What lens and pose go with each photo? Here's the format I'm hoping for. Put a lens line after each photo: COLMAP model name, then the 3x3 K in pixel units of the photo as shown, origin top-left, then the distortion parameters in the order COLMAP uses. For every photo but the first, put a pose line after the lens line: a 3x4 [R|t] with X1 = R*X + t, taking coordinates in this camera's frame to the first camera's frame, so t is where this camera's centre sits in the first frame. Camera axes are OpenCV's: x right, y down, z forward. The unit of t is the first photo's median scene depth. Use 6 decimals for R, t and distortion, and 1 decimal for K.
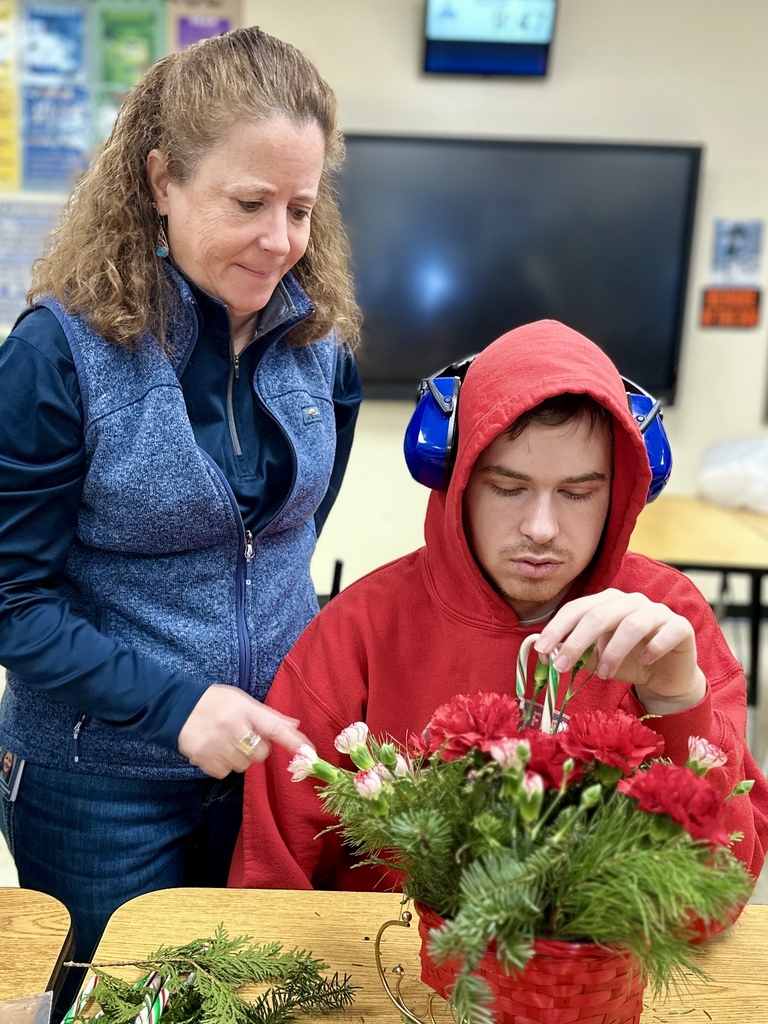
lens RADIAL K [[736.8, 0, 385.8], [0, 736.8, 511.1], [0, 0, 1]] dist [-0.007439, -0.022689]
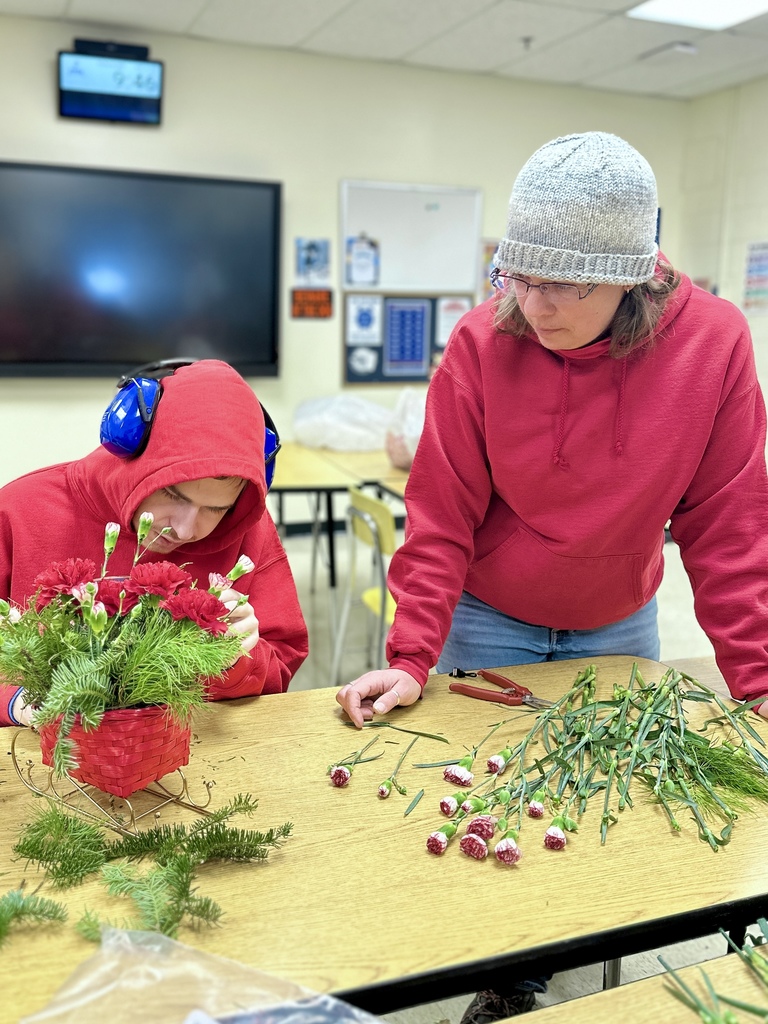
lens RADIAL K [[736.8, 0, 381.2], [0, 736.8, 515.3], [0, 0, 1]] dist [-0.007439, -0.022689]
pose [[0.961764, -0.070381, 0.264681, 0.361171], [0.070551, 0.997469, 0.008875, 0.197991], [-0.264635, 0.010138, 0.964295, -0.612601]]
